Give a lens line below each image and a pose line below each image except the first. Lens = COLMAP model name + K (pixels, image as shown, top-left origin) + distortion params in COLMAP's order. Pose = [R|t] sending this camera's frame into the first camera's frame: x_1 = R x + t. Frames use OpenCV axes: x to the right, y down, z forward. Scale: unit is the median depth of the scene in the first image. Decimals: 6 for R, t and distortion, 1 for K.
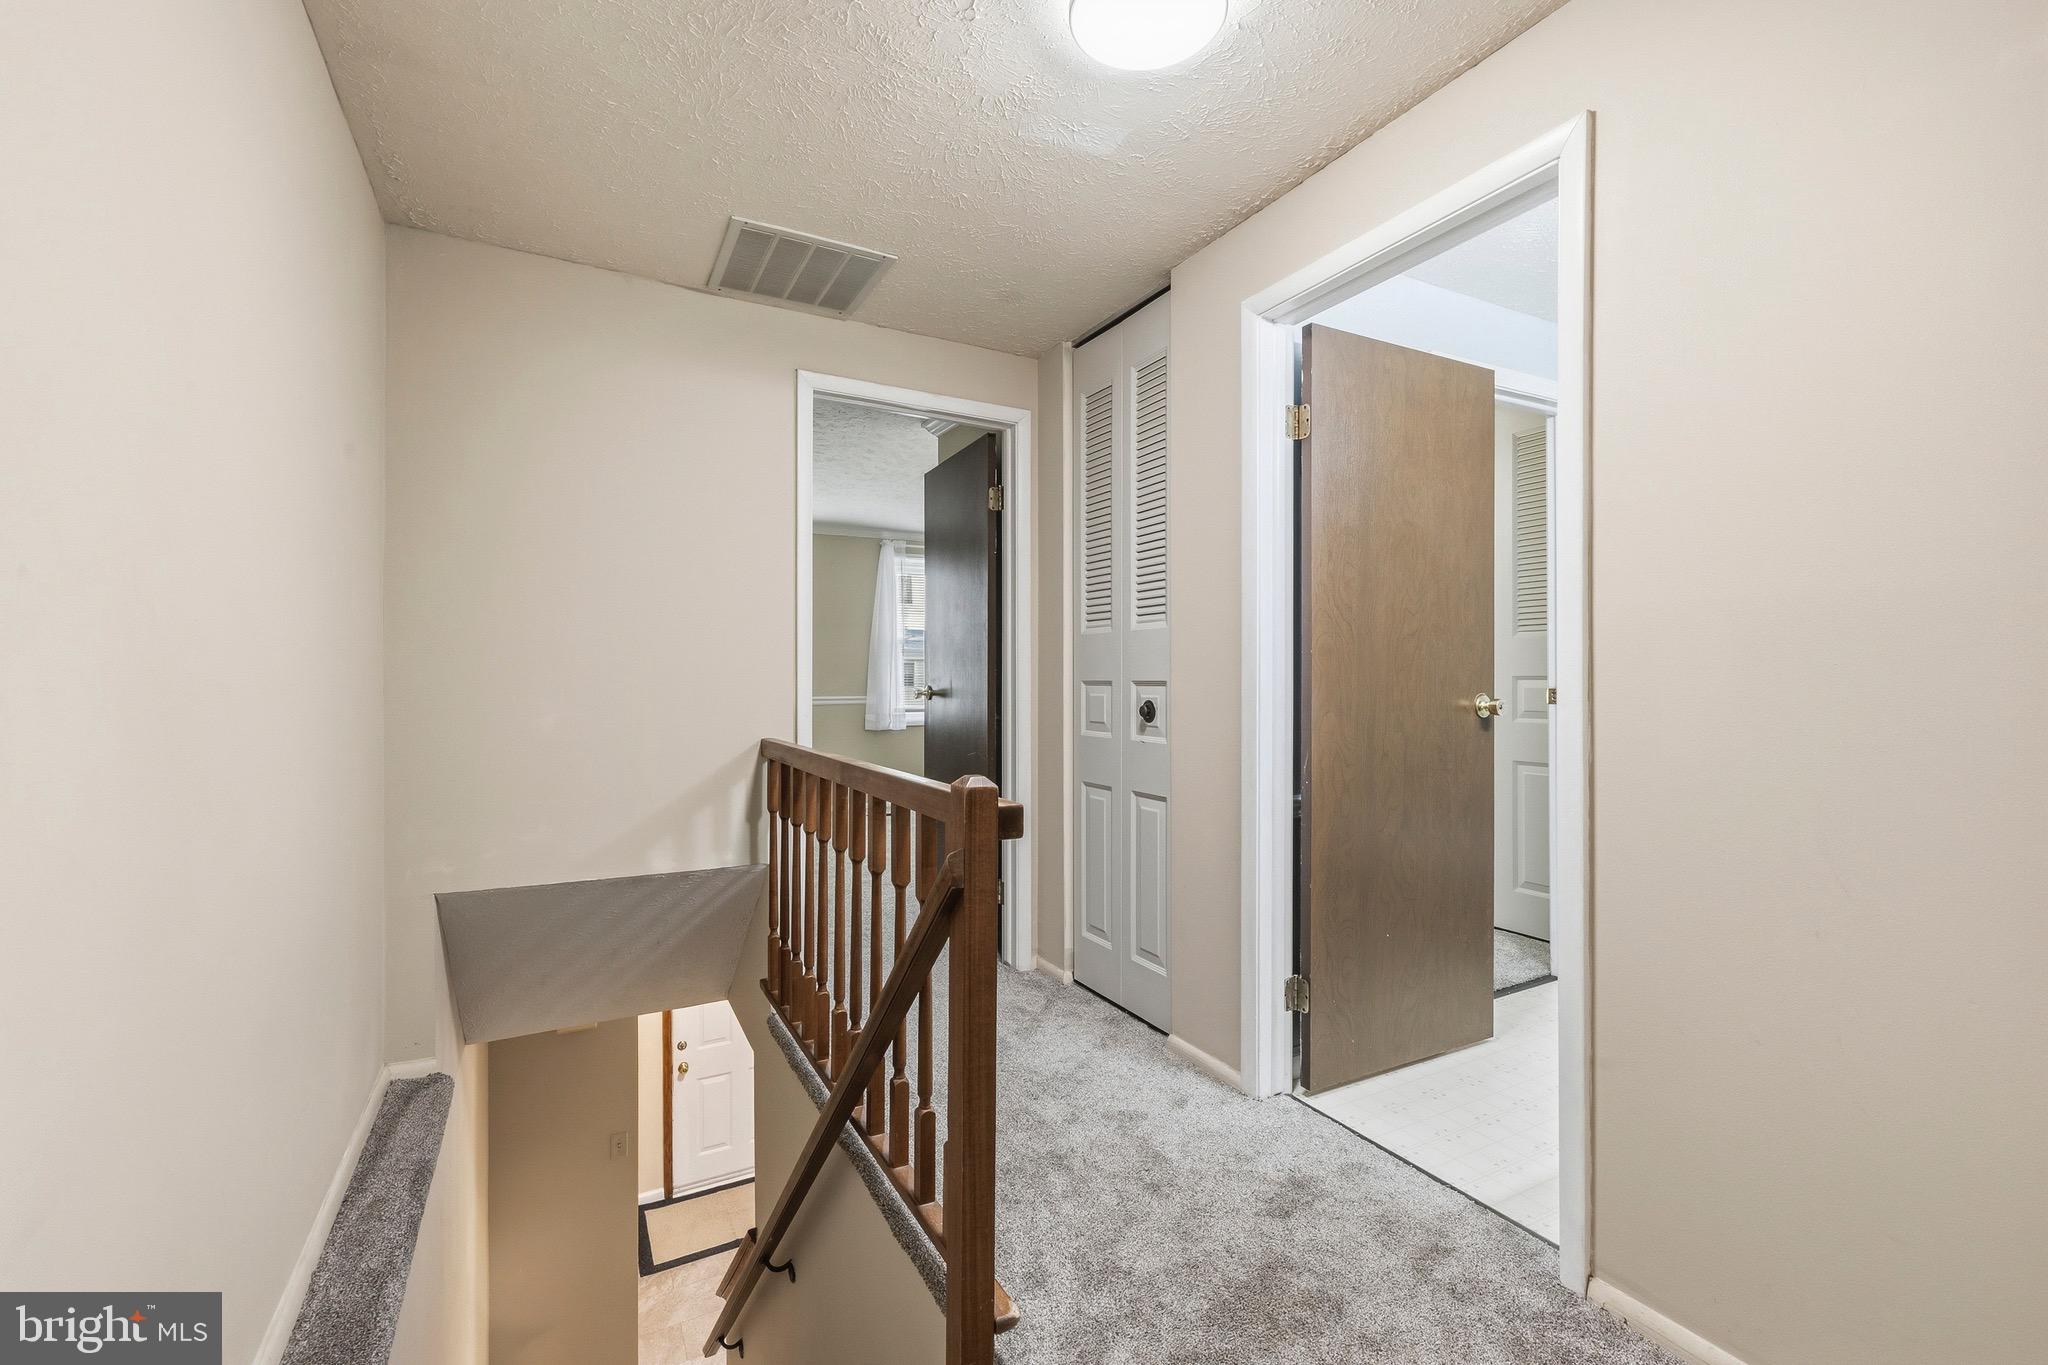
lens RADIAL K [[865.4, 0, 1024.2], [0, 865.4, 679.6], [0, 0, 1]] dist [-0.003461, 0.000654]
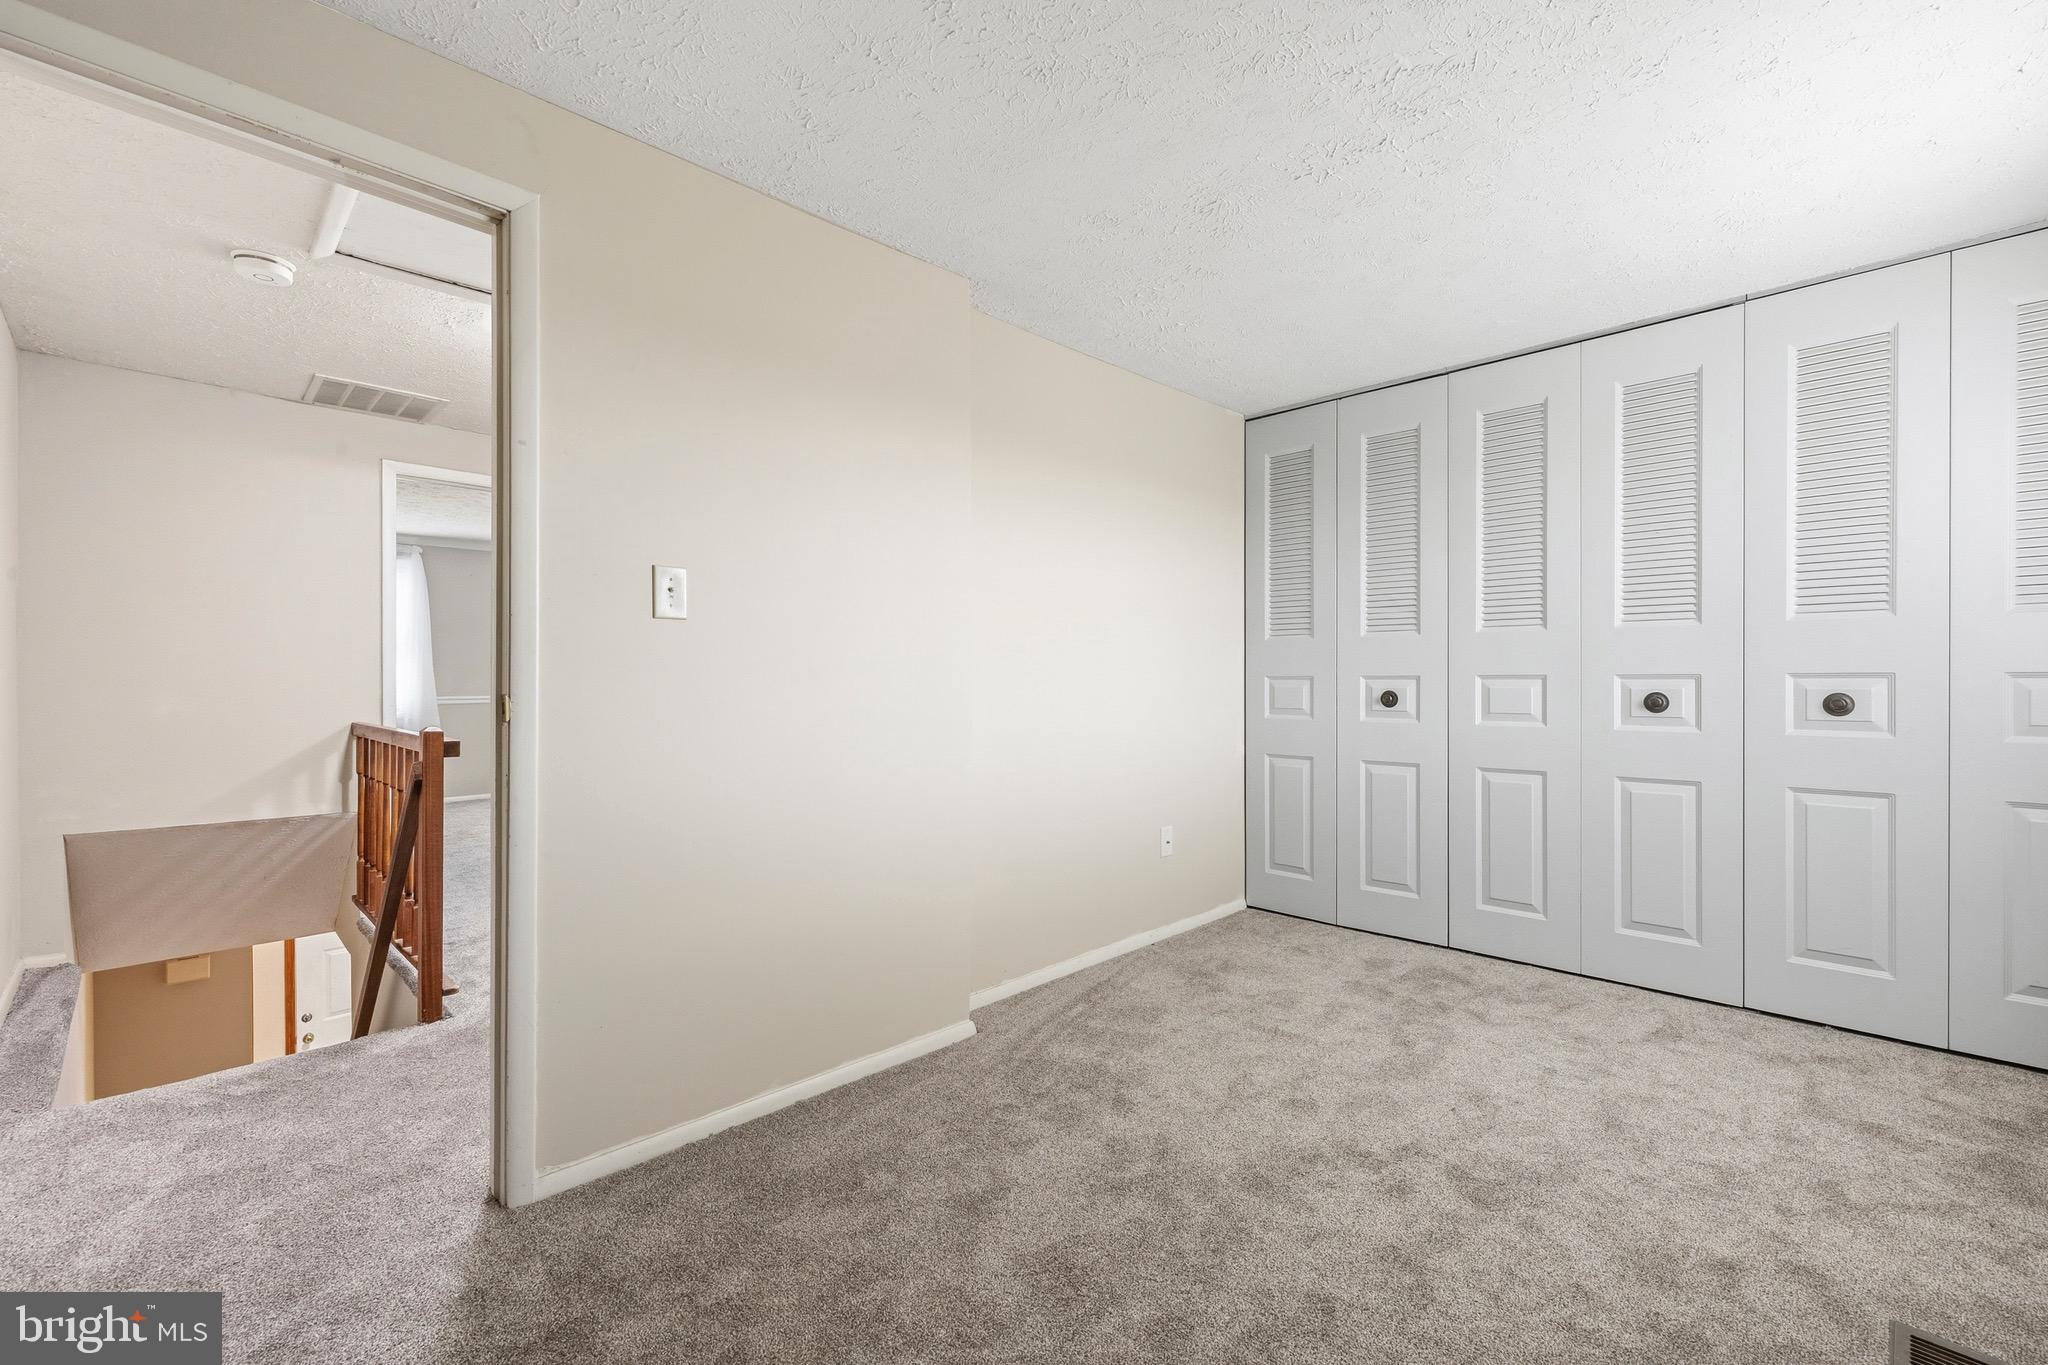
lens RADIAL K [[865.4, 0, 1025.8], [0, 865.4, 685.7], [0, 0, 1]] dist [-0.003461, 0.000654]
pose [[0.956176, -0.000934, 0.292790, 0.341738], [-0.000378, 0.999990, 0.004424, 0.001751], [-0.292791, -0.004341, 0.956167, -0.679987]]
